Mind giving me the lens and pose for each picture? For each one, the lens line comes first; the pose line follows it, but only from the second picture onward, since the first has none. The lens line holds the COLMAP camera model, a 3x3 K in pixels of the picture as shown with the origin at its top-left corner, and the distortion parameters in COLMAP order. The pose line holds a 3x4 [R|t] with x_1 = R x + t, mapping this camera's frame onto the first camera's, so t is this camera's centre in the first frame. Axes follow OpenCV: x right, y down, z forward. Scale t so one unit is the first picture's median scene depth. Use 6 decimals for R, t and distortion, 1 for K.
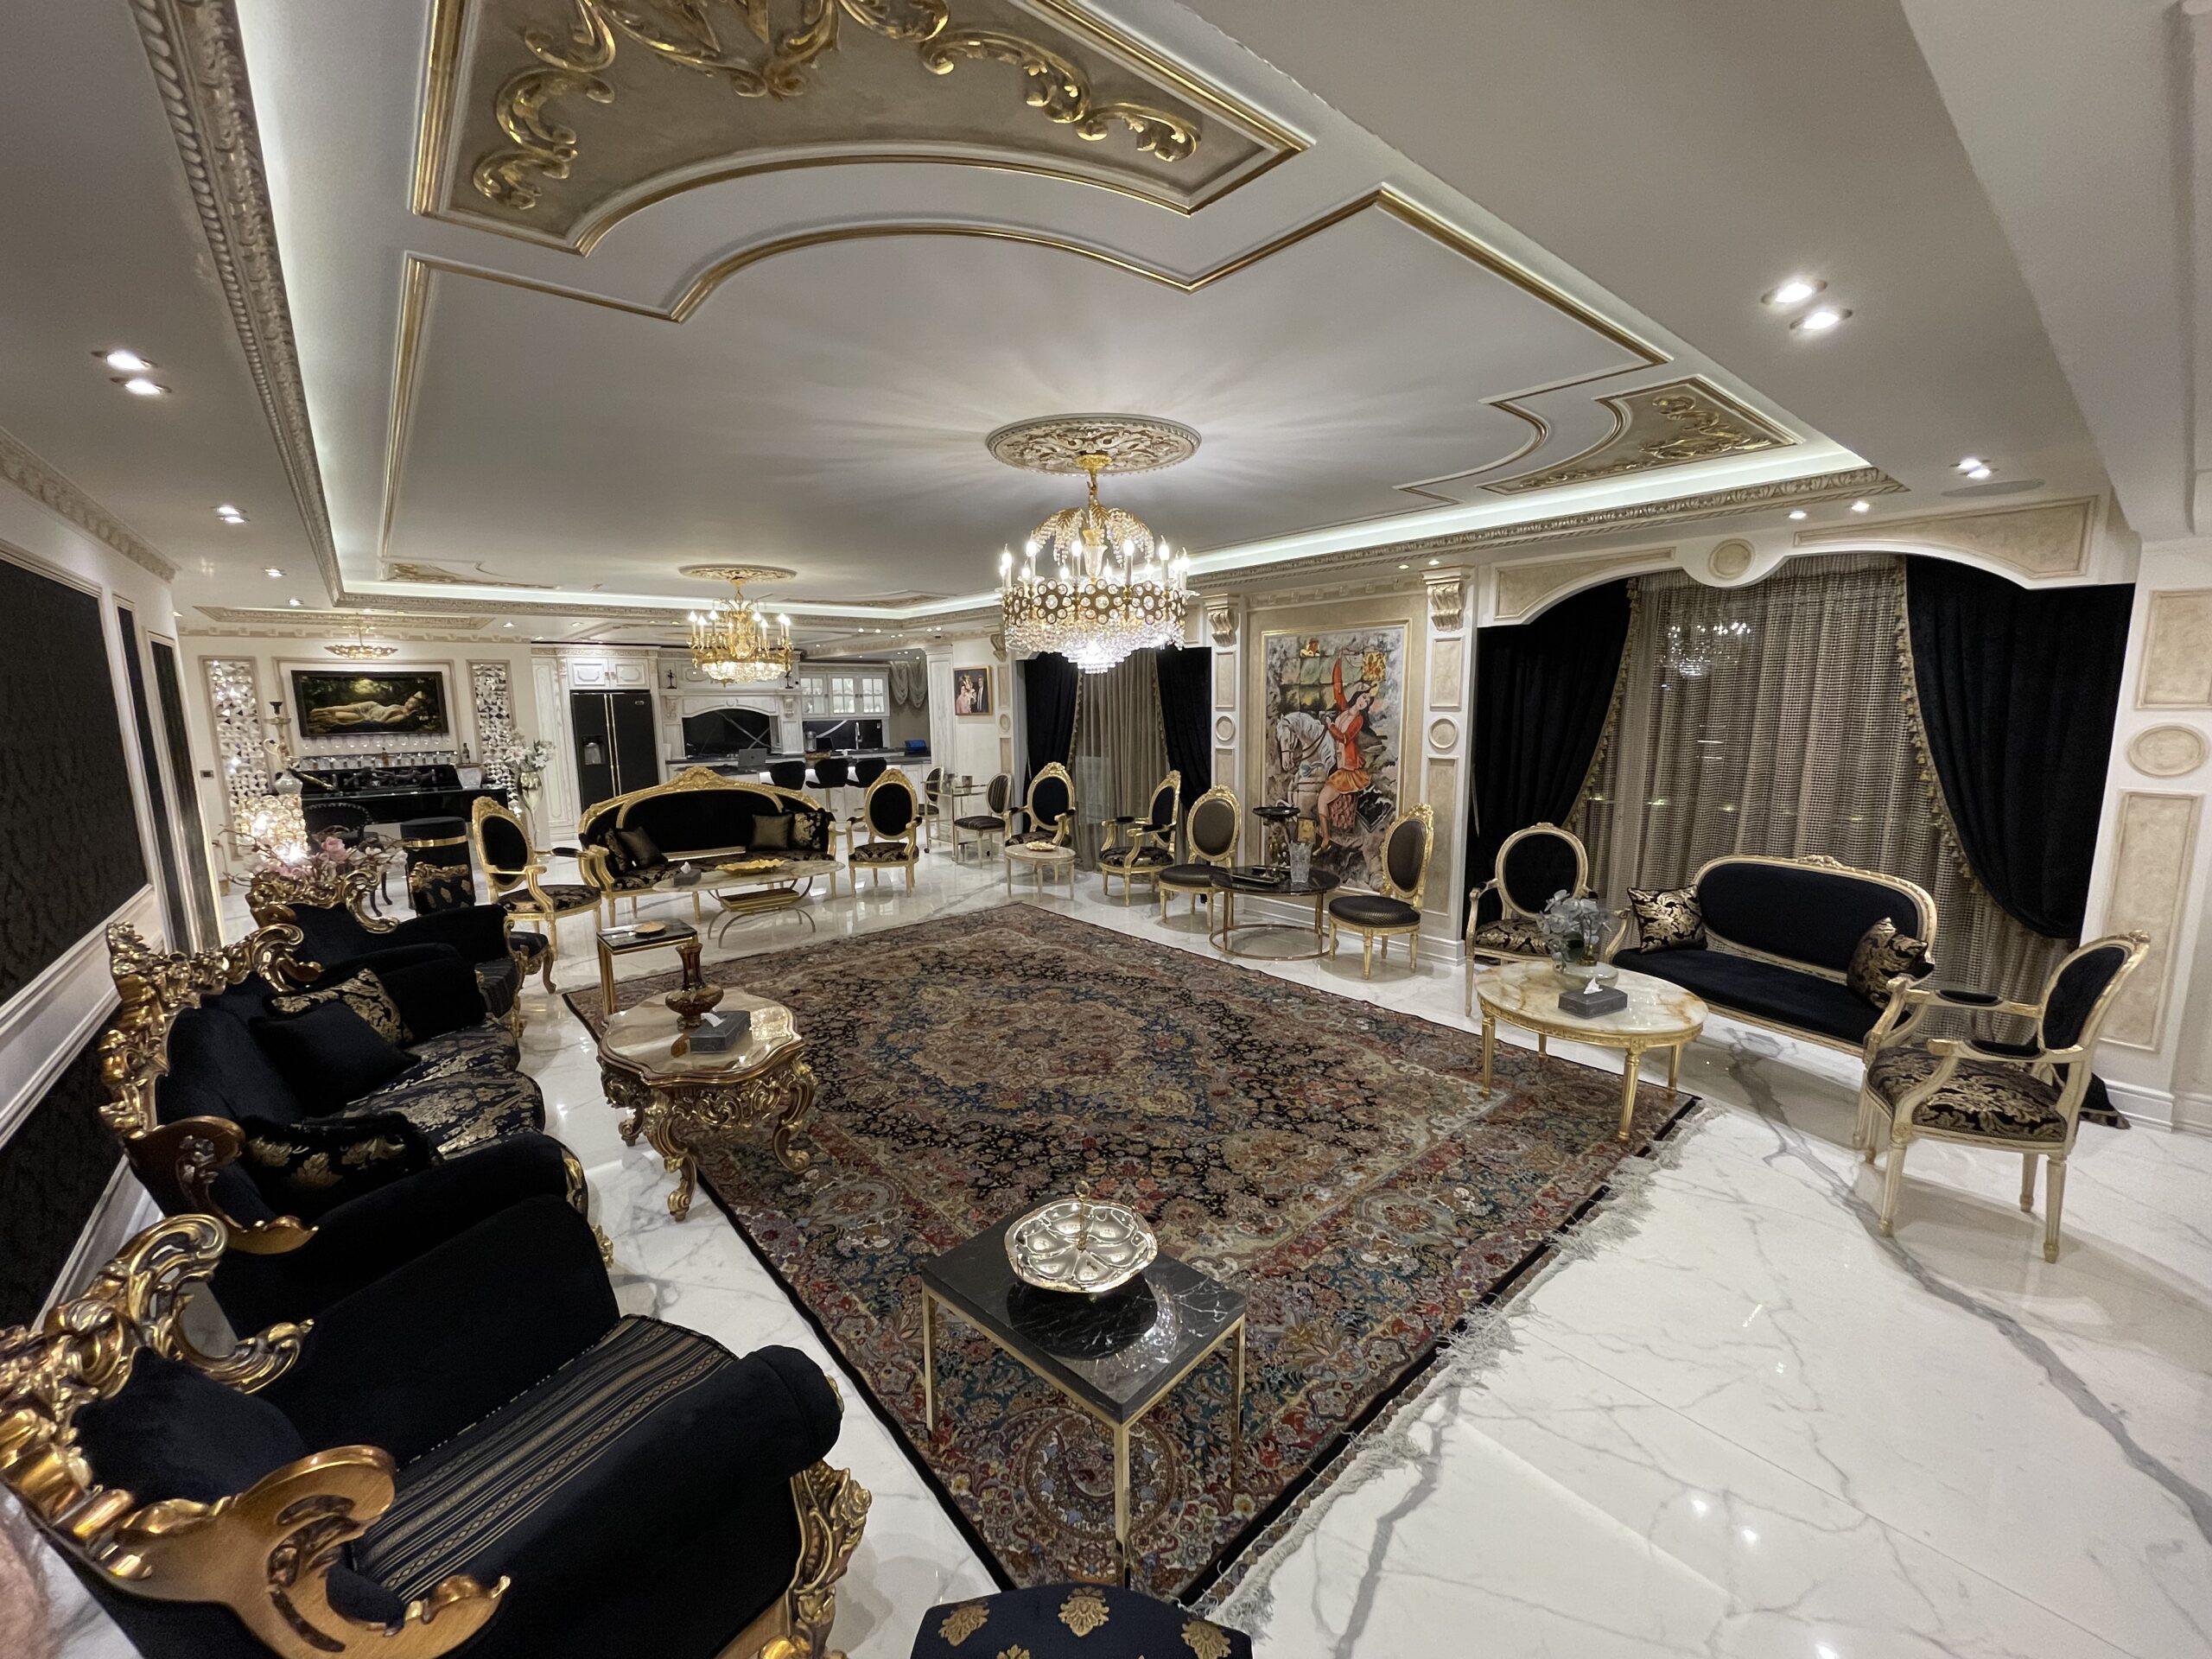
lens RADIAL K [[891.3, 0, 1109.1], [0, 891.3, 830.8], [0, 0, 1]] dist [-0.002742, 0.000302]
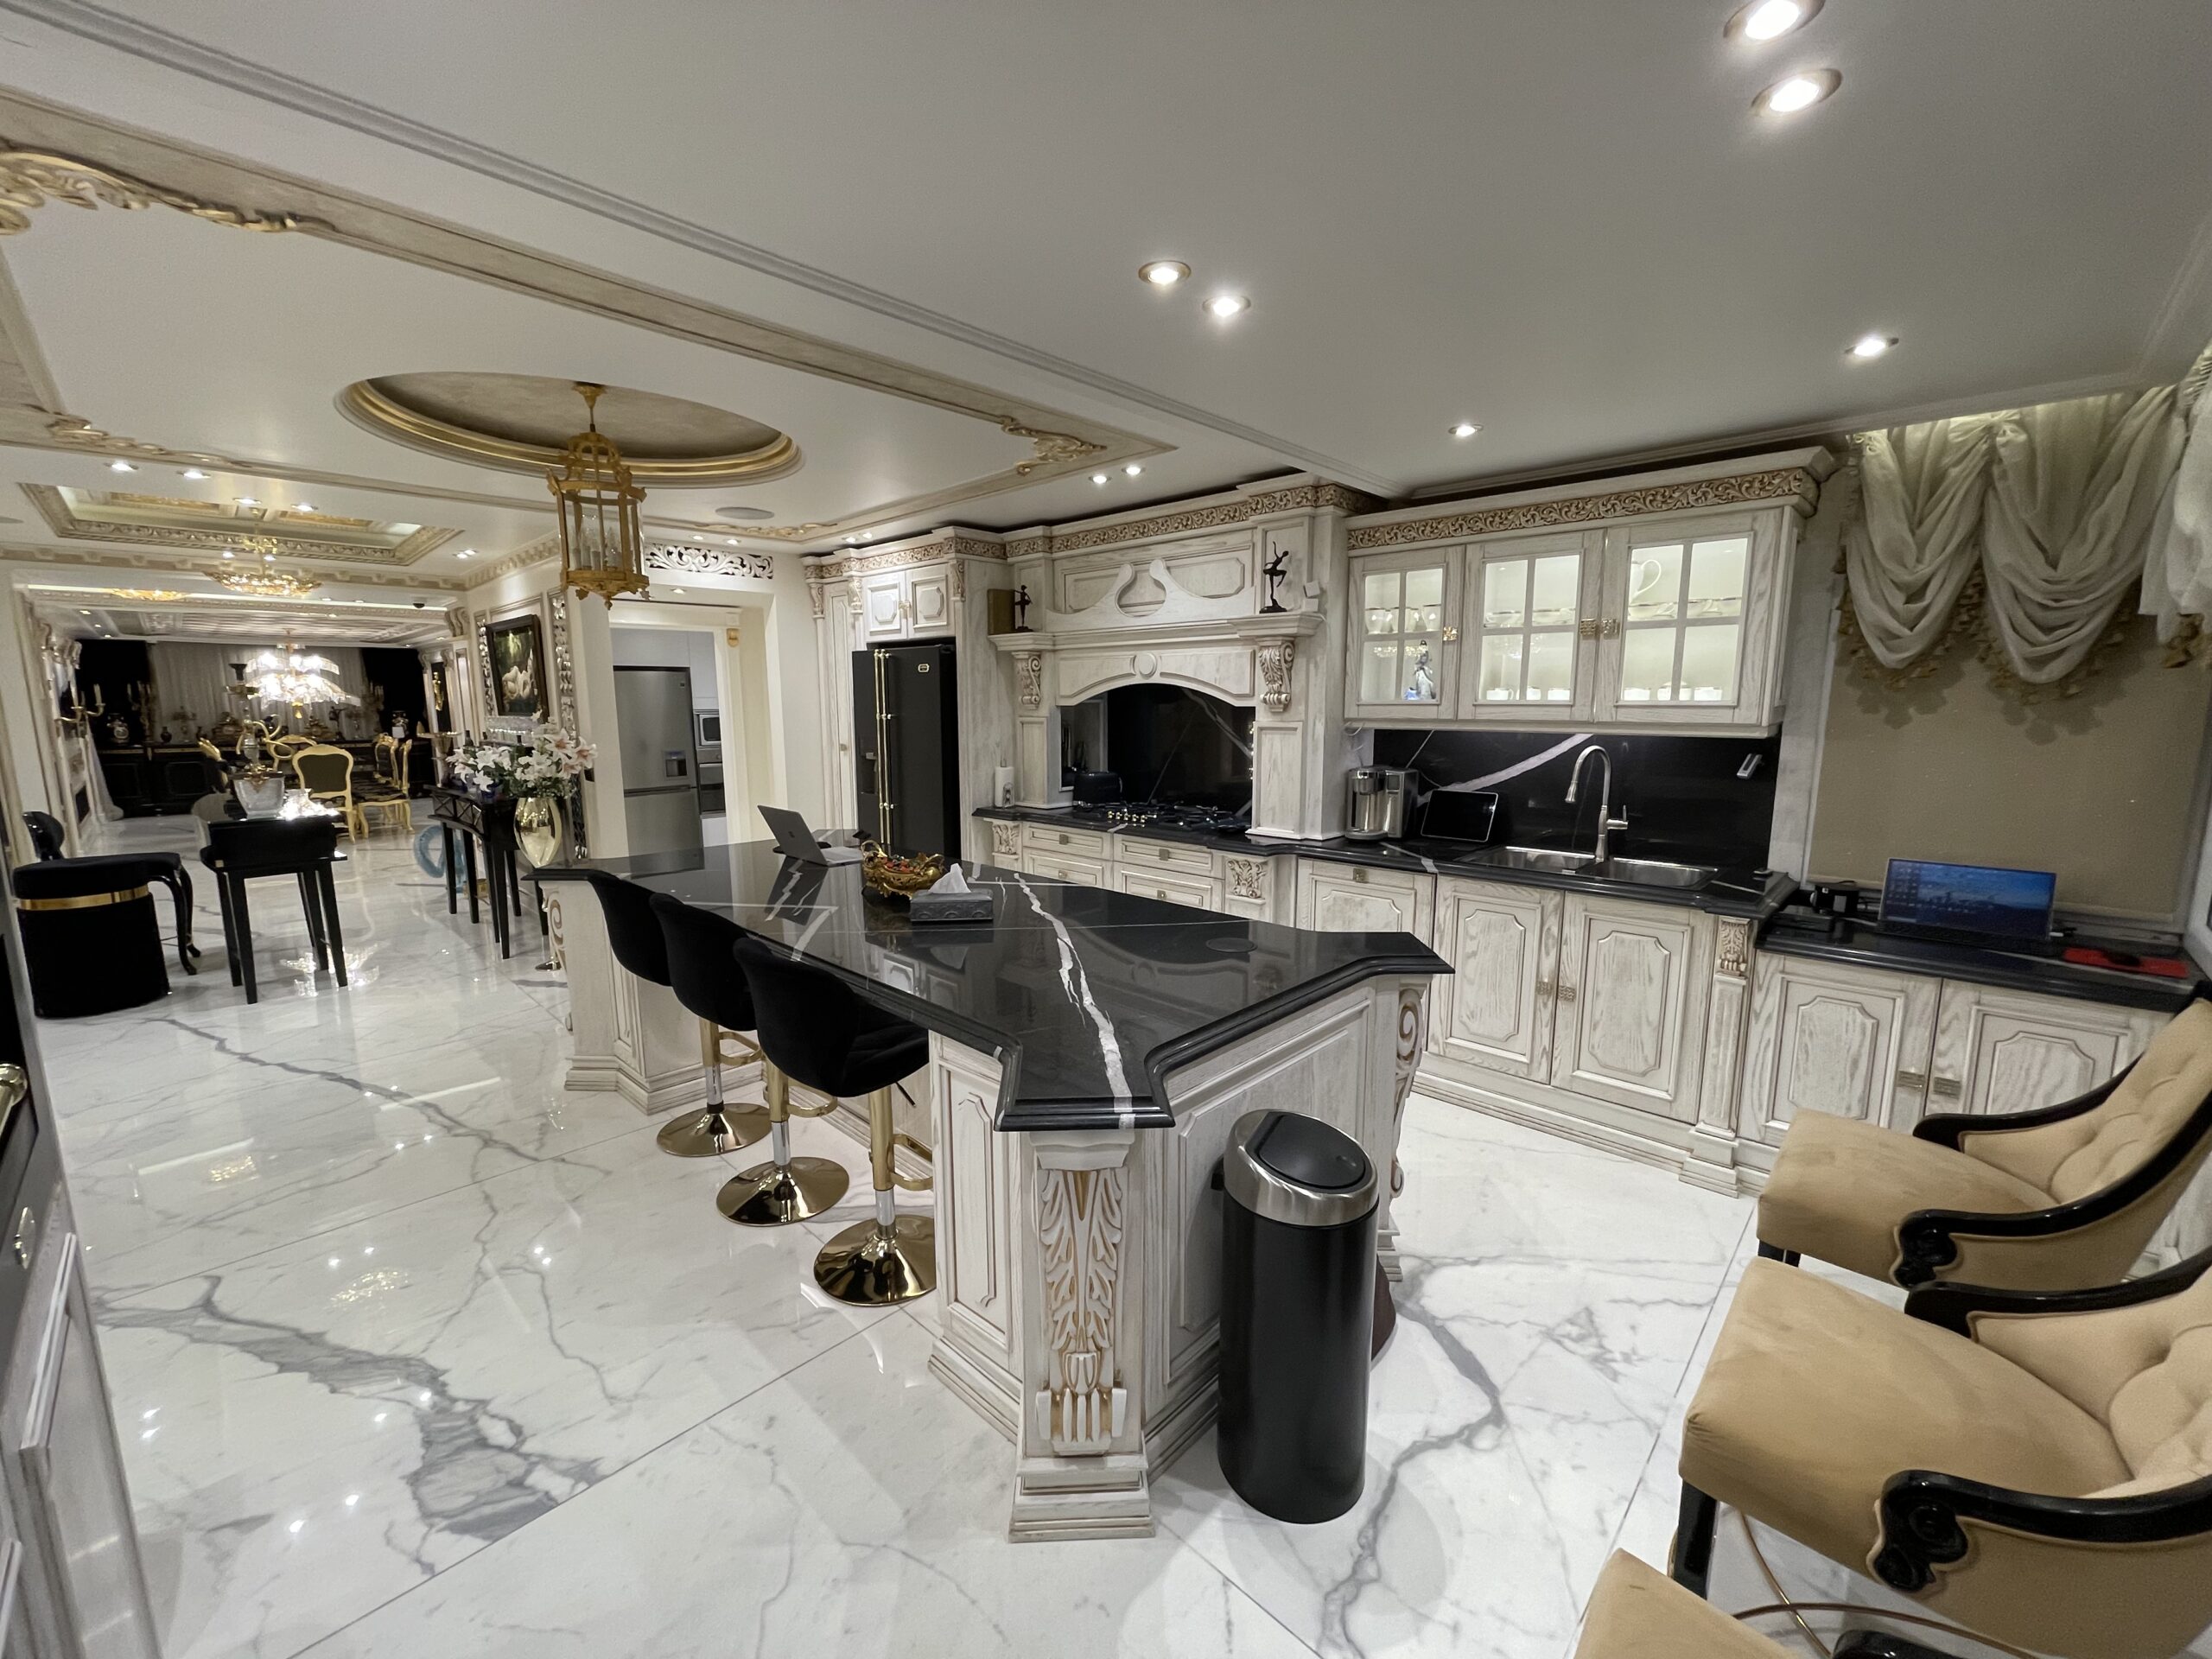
lens RADIAL K [[891.3, 0, 1095.7], [0, 891.3, 840.9], [0, 0, 1]] dist [-0.002742, 0.000302]
pose [[0.106384, 0.165936, -0.980381, -0.063841], [-0.148263, 0.977601, 0.149378, -0.111140], [0.983209, 0.129463, 0.128603, 0.830787]]
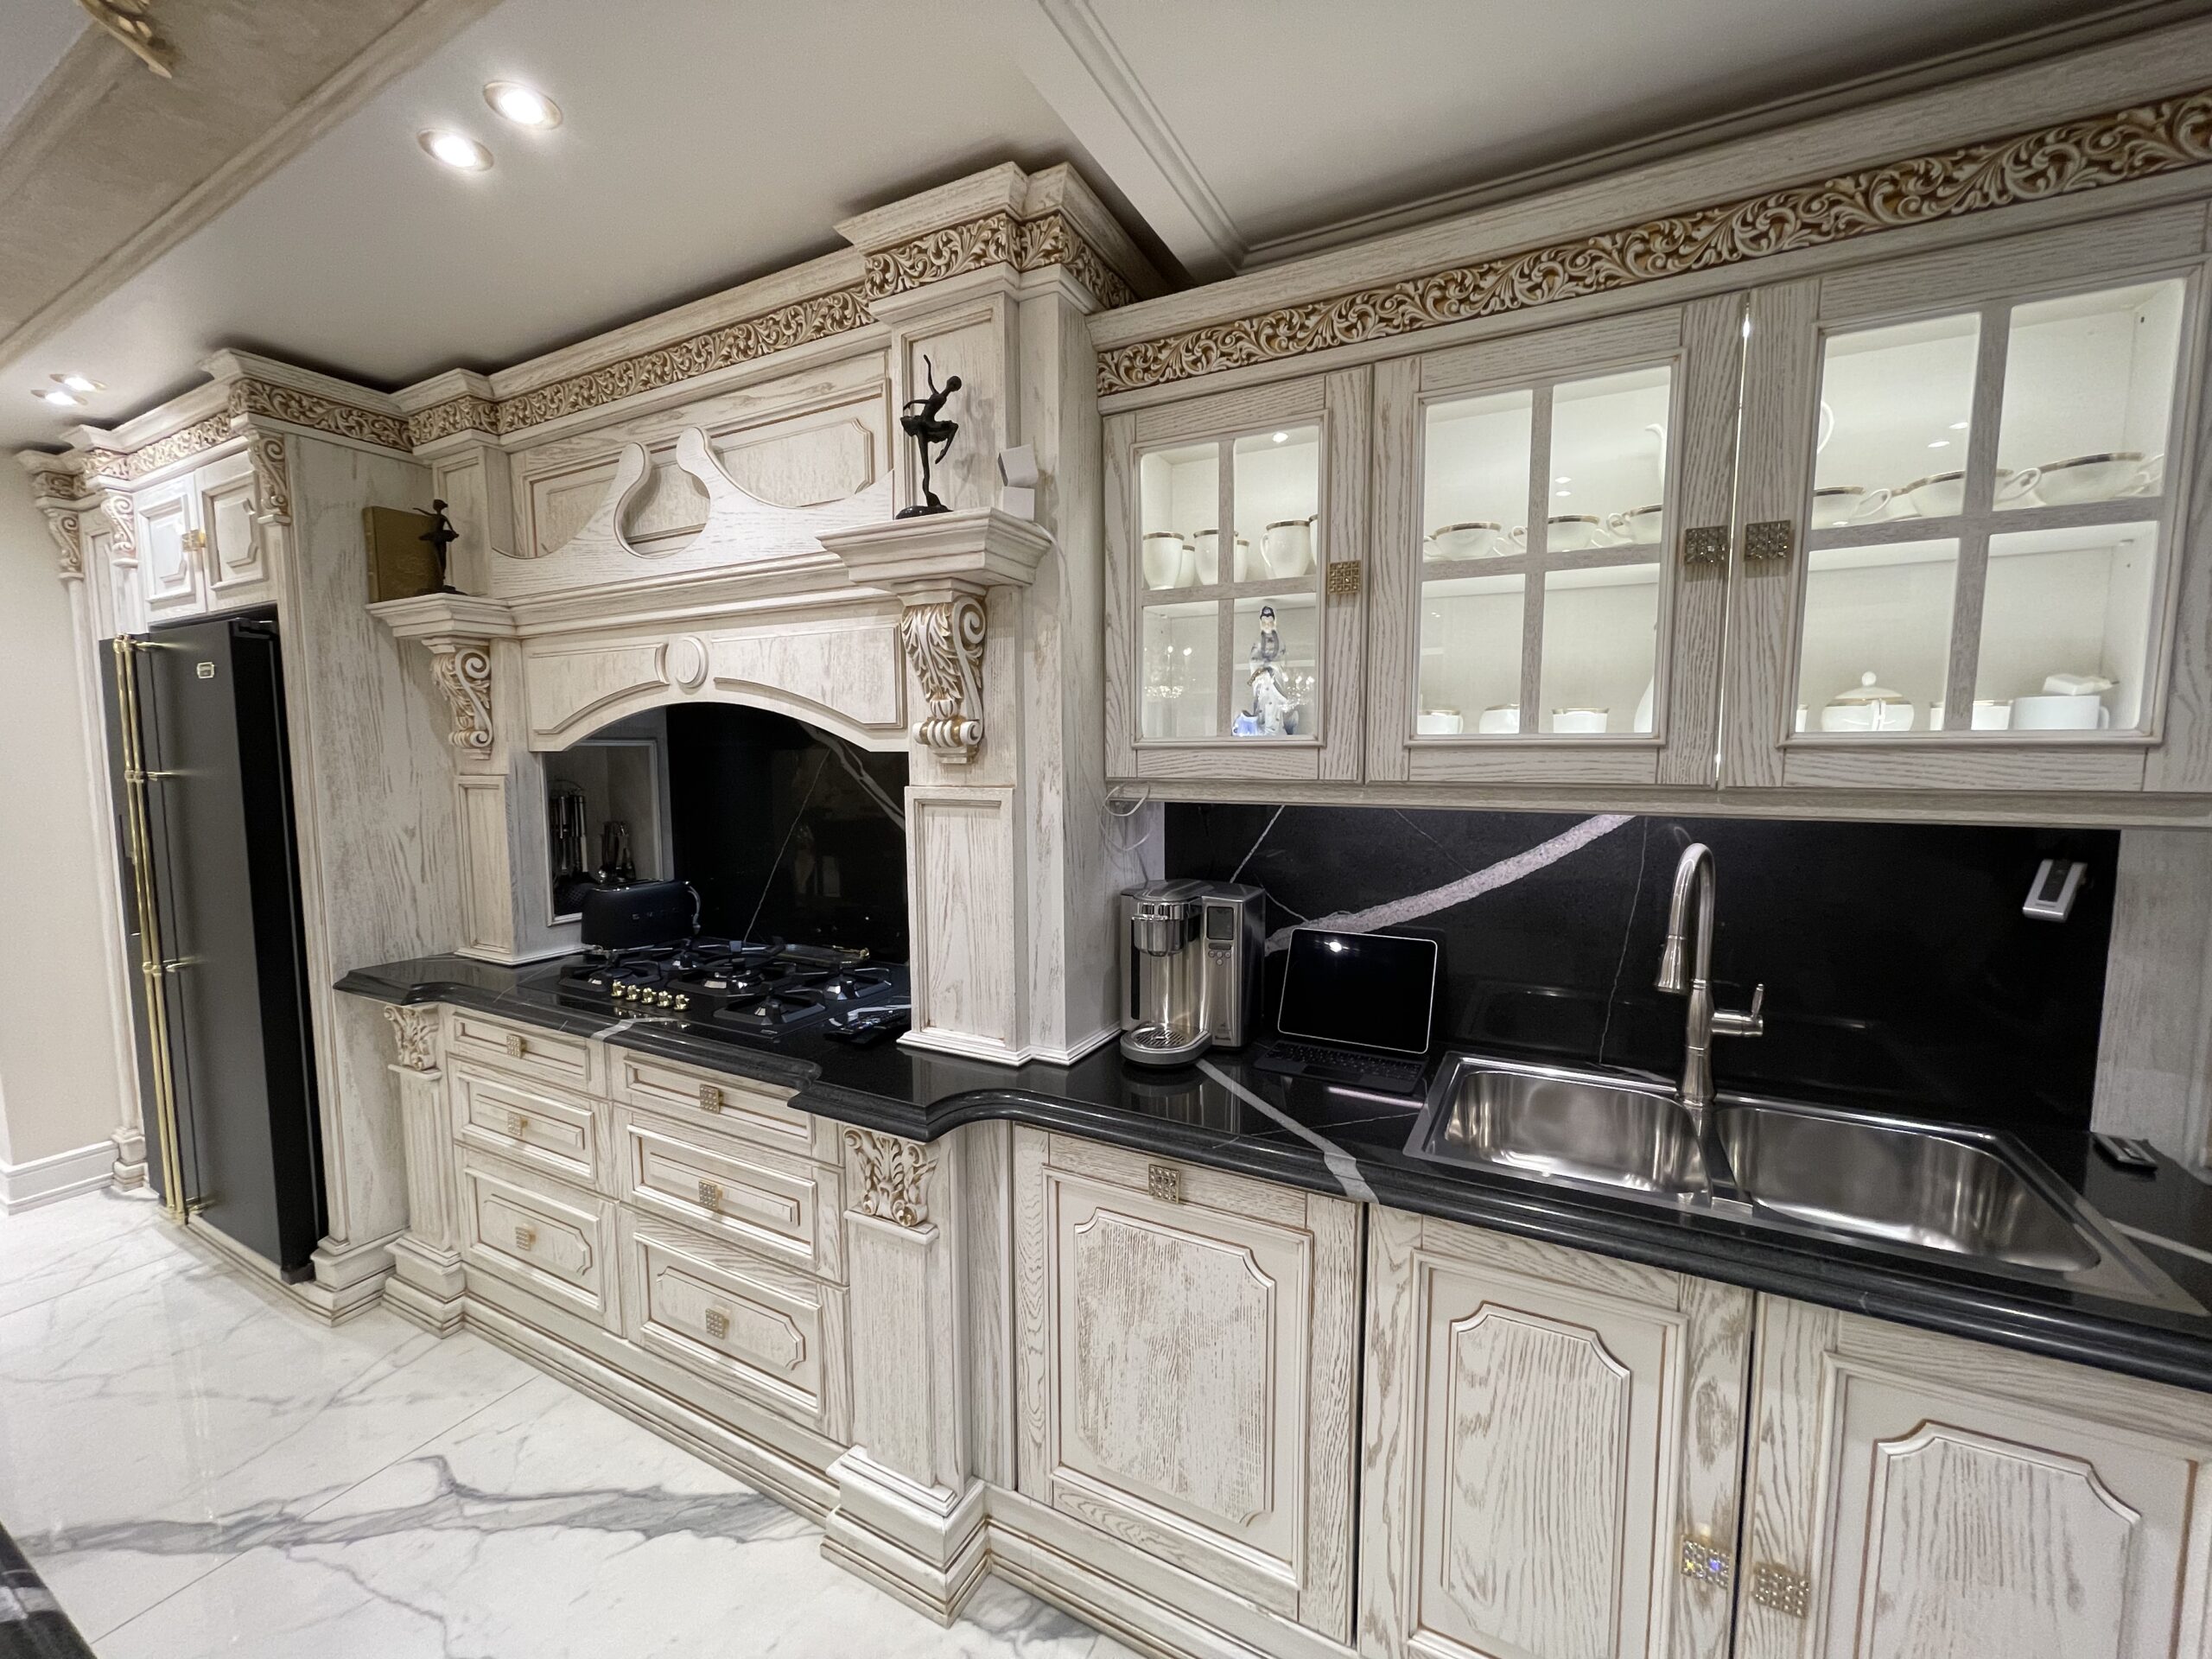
lens RADIAL K [[891.3, 0, 1099.4], [0, 891.3, 834.7], [0, 0, 1]] dist [-0.002742, 0.000302]
pose [[0.373617, 0.098103, -0.922381, -0.215166], [-0.141739, 0.988752, 0.047749, -0.116370], [0.916690, 0.112897, 0.383320, 0.888624]]
